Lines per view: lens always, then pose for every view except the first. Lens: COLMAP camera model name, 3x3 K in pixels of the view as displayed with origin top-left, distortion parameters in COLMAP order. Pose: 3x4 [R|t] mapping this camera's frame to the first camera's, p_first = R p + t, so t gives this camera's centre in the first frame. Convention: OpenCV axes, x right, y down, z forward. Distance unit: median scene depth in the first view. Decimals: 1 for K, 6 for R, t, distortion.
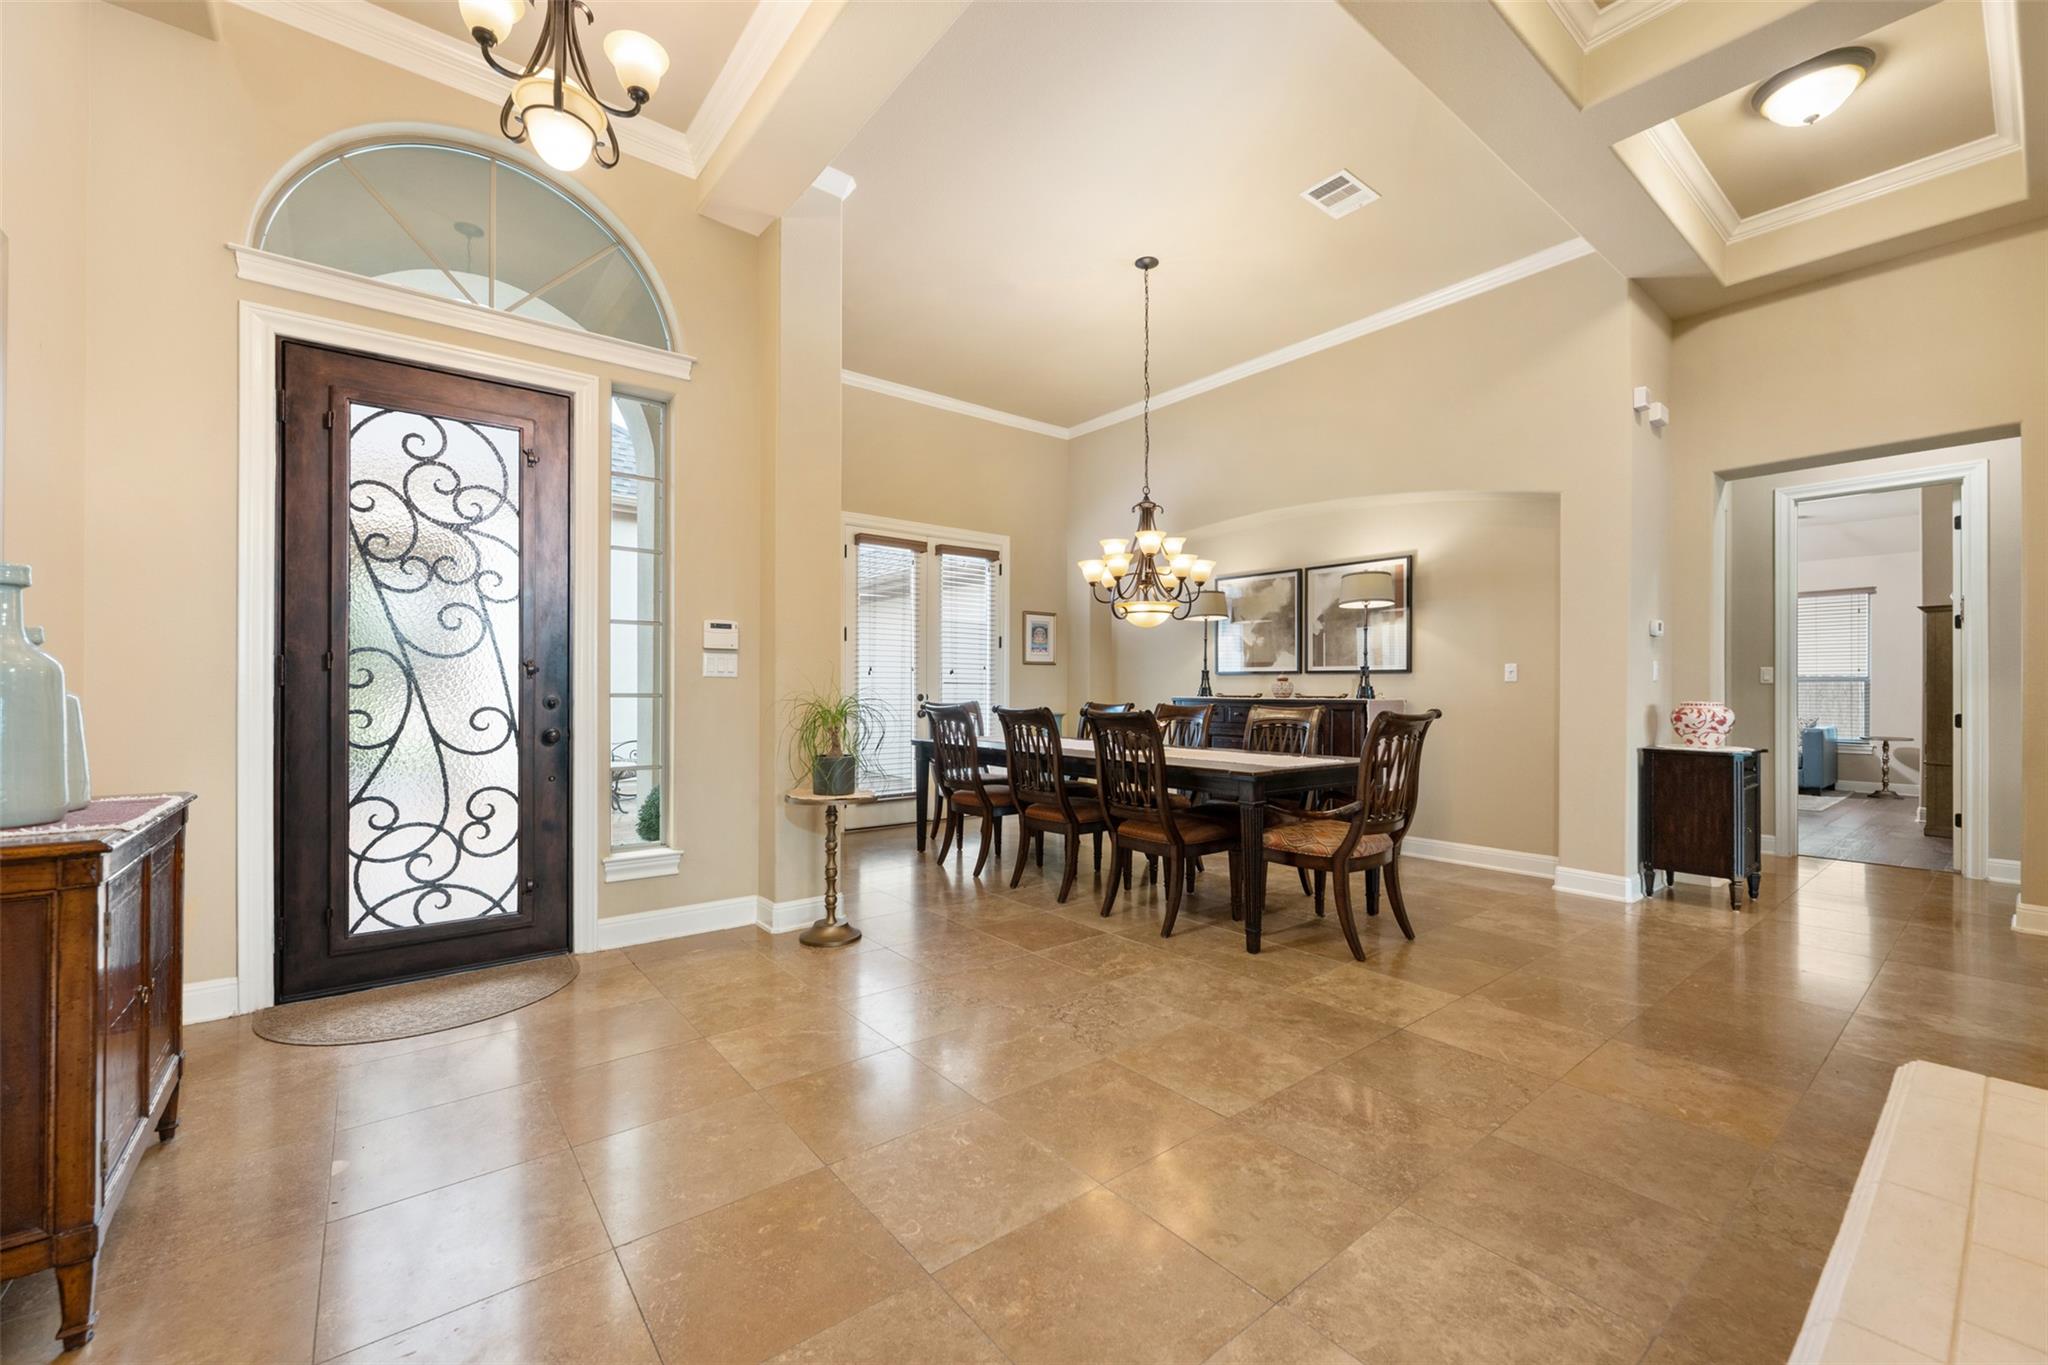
lens RADIAL K [[823.6, 0, 1024.0], [0, 823.6, 682.5], [0, 0, 1]] dist [0.000115, 0.000015]
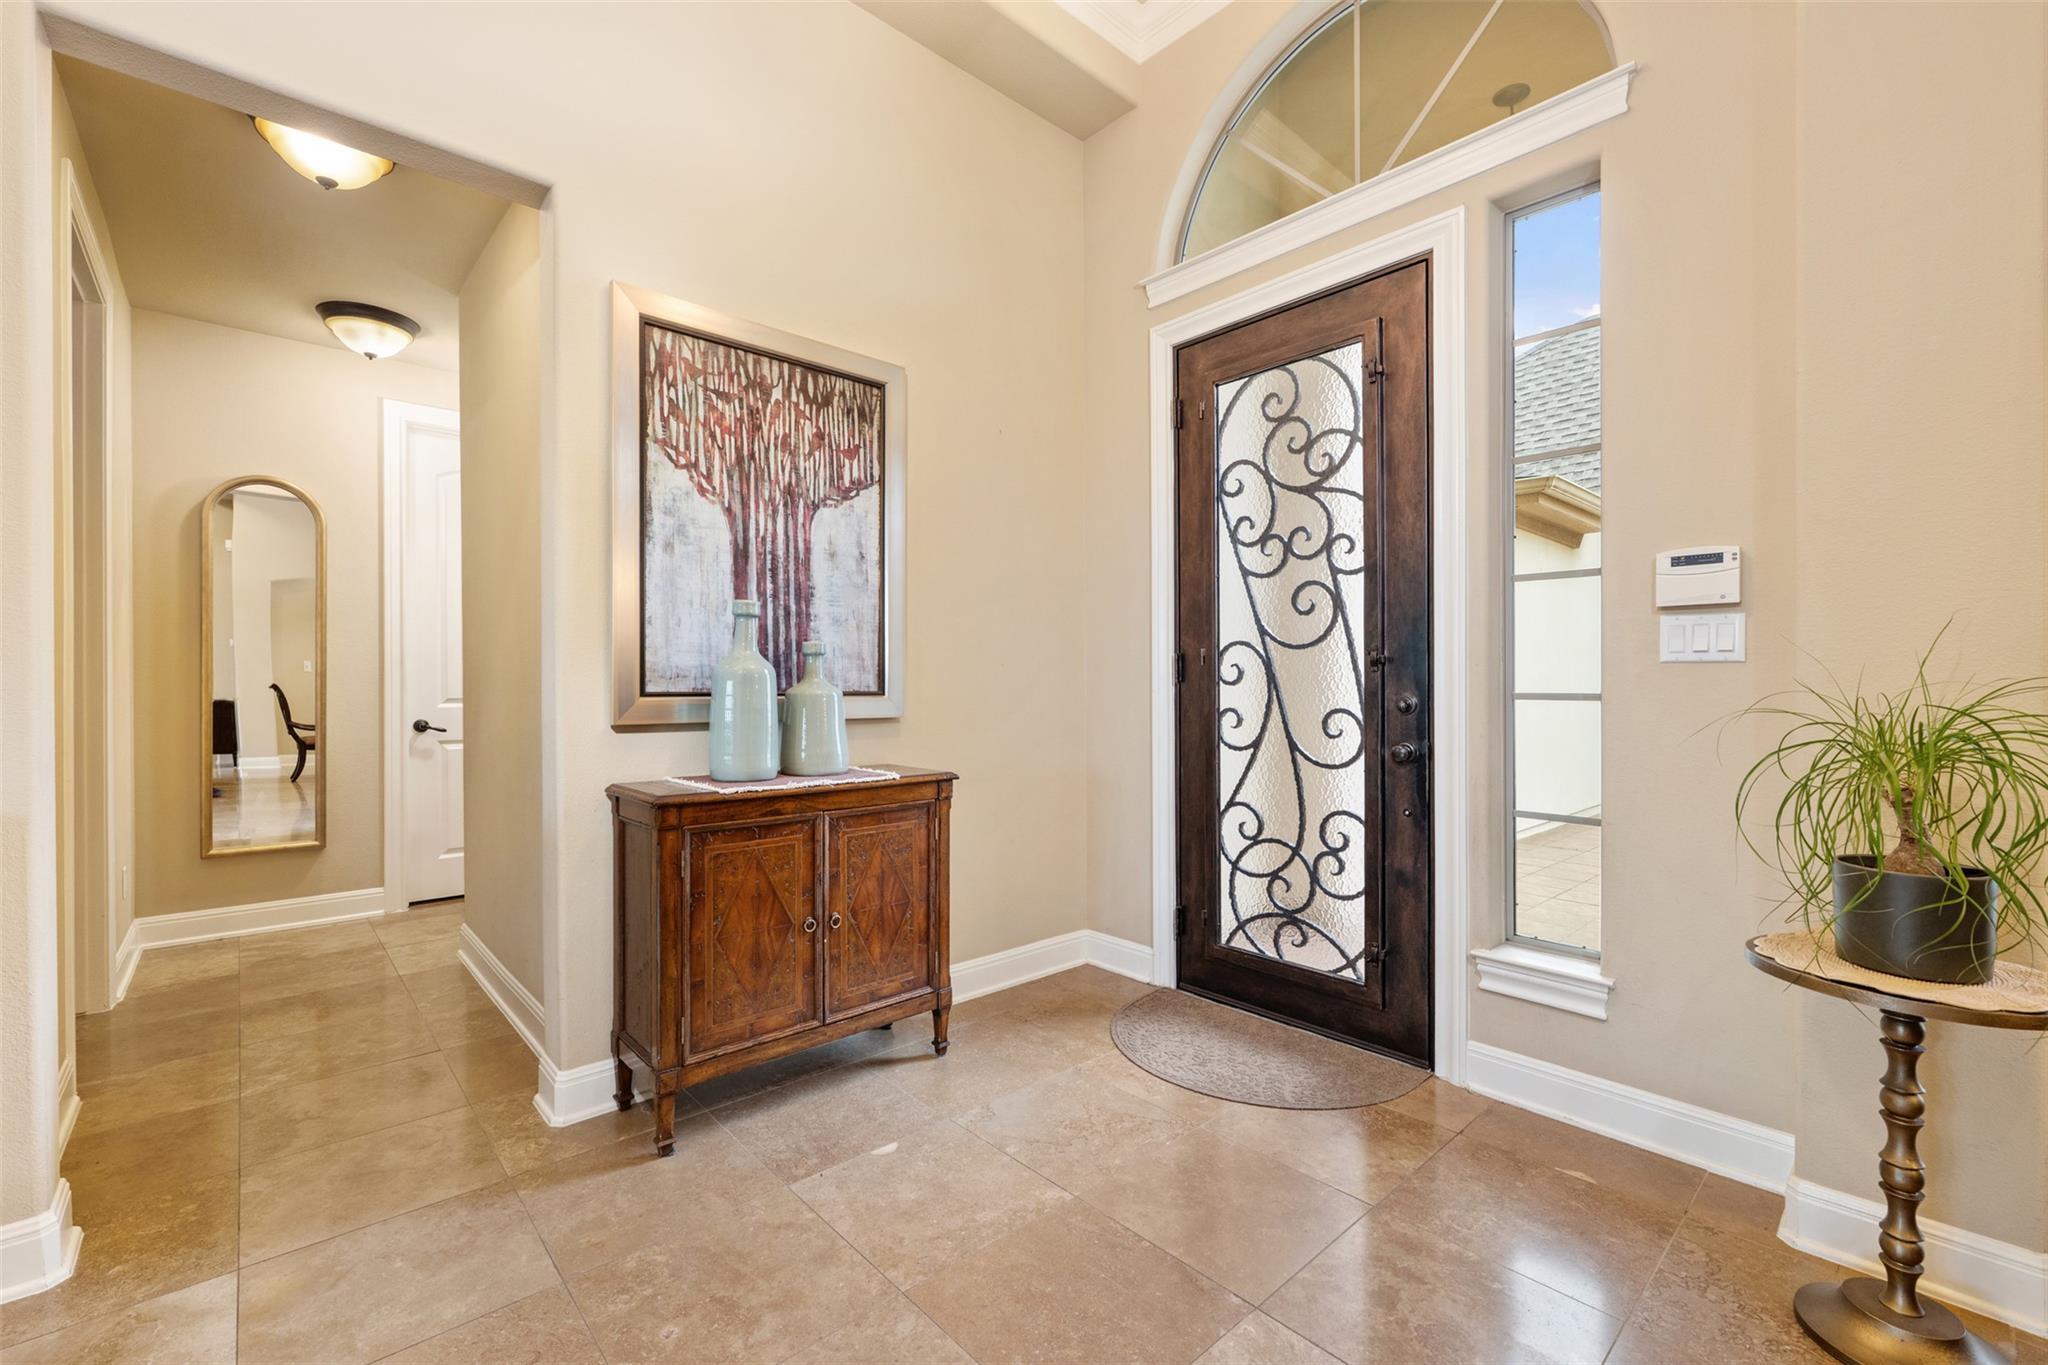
lens RADIAL K [[862.1, 0, 1023.1], [0, 862.1, 688.1], [0, 0, 1]] dist [0.002881, 0.000190]
pose [[0.057219, 0.002218, -0.998359, 0.148762], [0.009410, 0.999952, 0.002761, 0.004554], [0.998317, -0.009552, 0.057195, 0.641685]]
